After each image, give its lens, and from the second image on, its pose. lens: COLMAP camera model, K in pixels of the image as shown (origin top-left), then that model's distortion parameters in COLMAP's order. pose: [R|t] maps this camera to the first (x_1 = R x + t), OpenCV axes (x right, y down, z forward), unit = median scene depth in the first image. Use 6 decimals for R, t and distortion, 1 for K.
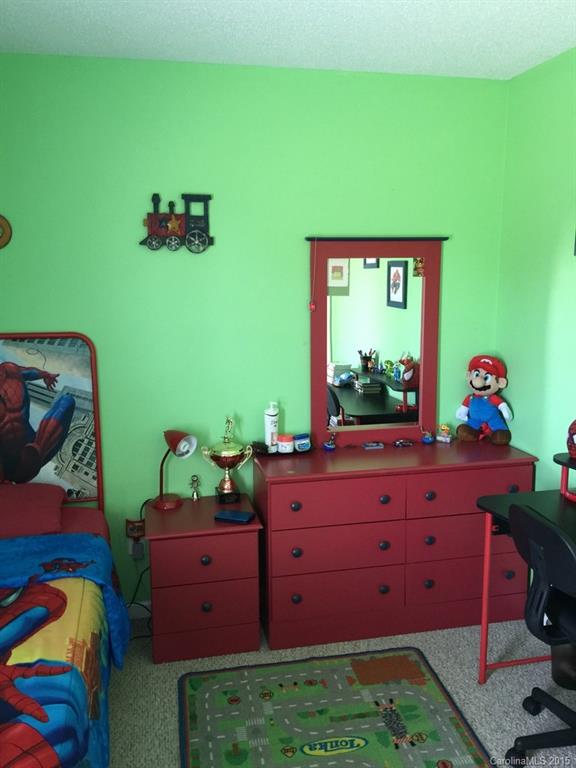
lens RADIAL K [[652.7, 0, 287.2], [0, 652.7, 384.7], [0, 0, 1]] dist [0.086045, -0.128423]
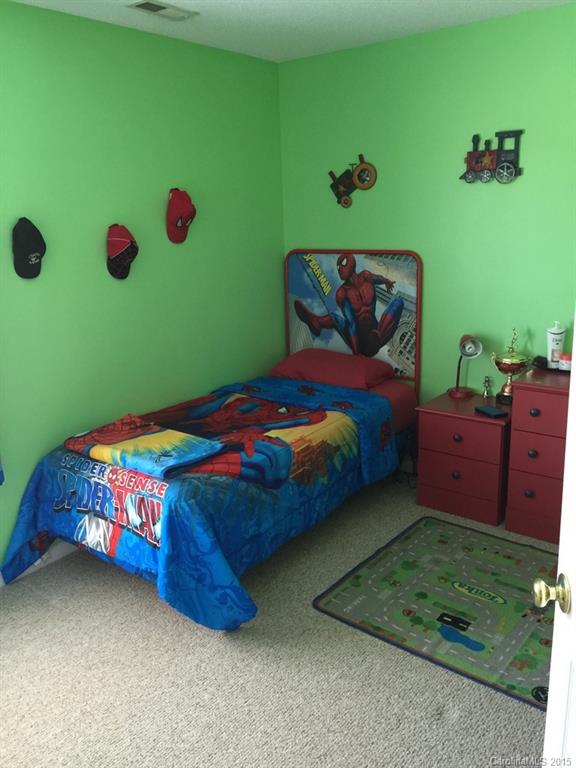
lens RADIAL K [[652.7, 0, 290.8], [0, 652.7, 383.5], [0, 0, 1]] dist [0.086045, -0.128423]
pose [[0.640299, 0.180313, -0.746662, 0.560014], [-0.106946, 0.983517, 0.145800, 0.016539], [0.760644, -0.013503, 0.649029, -0.046842]]
